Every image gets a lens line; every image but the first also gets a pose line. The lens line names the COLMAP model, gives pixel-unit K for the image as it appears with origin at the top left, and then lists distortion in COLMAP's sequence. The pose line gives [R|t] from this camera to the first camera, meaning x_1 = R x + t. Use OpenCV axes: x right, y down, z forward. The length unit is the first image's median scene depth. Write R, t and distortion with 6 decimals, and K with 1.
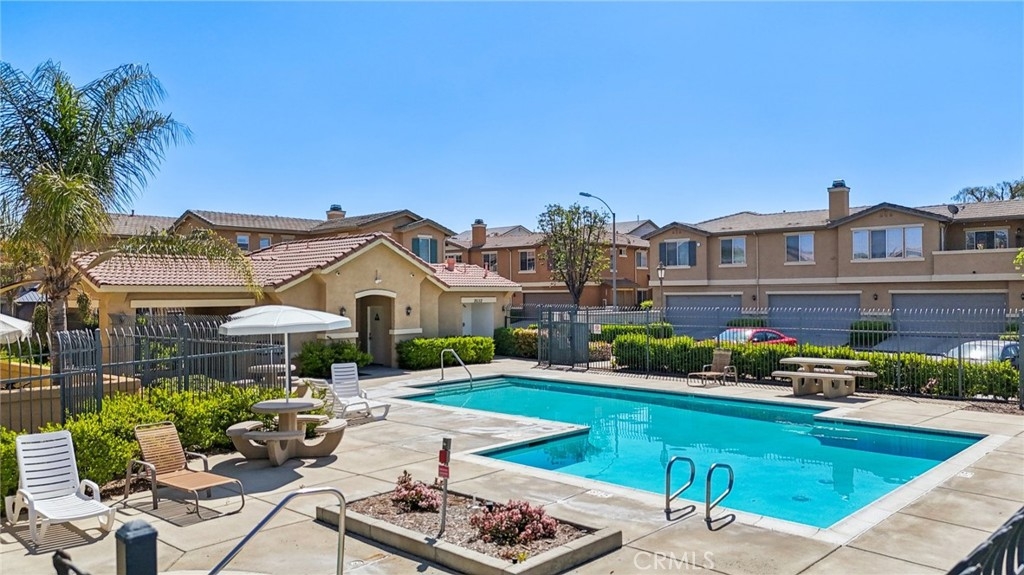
lens RADIAL K [[747.7, 0, 514.1], [0, 747.7, 291.9], [0, 0, 1]] dist [0.109729, -0.133289]
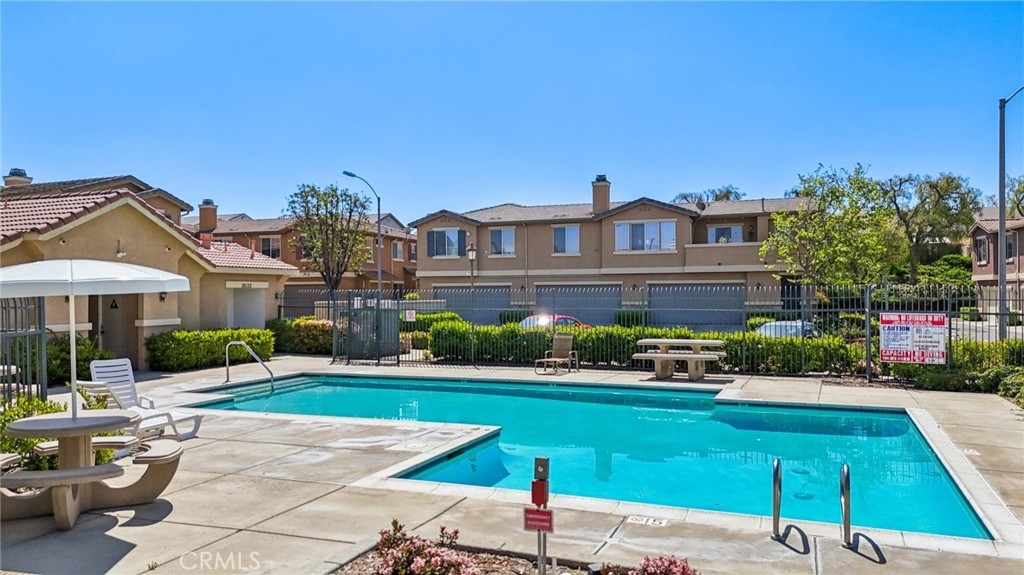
lens RADIAL K [[747.7, 0, 514.1], [0, 747.7, 291.9], [0, 0, 1]] dist [0.109729, -0.133289]
pose [[0.930875, 0.002056, 0.365331, -0.090525], [-0.001865, 0.999998, -0.000875, 0.021757], [-0.365332, 0.000133, 0.930877, 0.145921]]
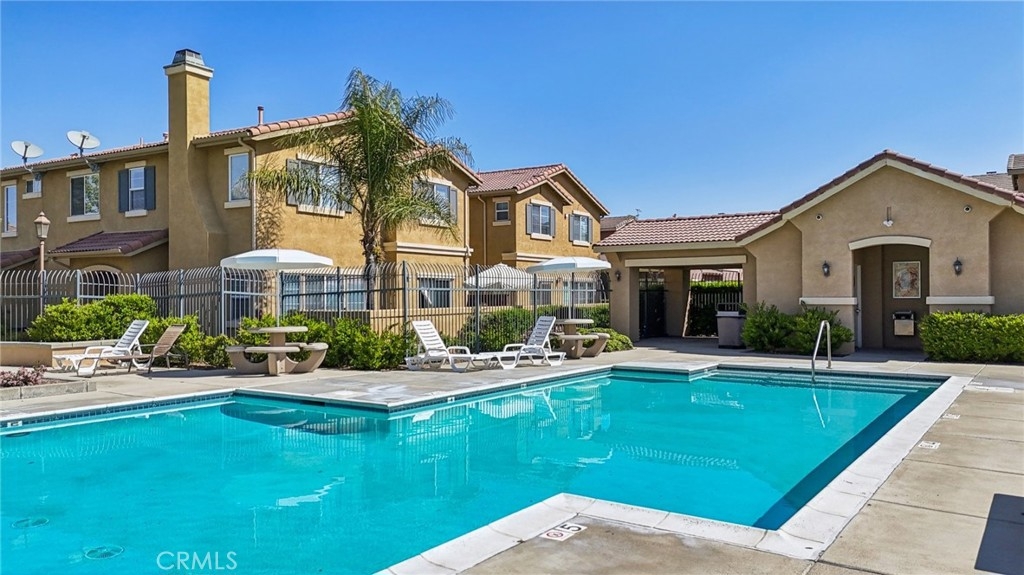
lens RADIAL K [[756.7, 0, 516.4], [0, 756.7, 289.1], [0, 0, 1]] dist [0.033334, -0.004865]
pose [[0.157913, 0.000787, -0.987453, 0.424072], [0.005283, 0.999985, 0.001641, 0.040191], [0.987439, -0.005476, 0.157907, 0.540344]]
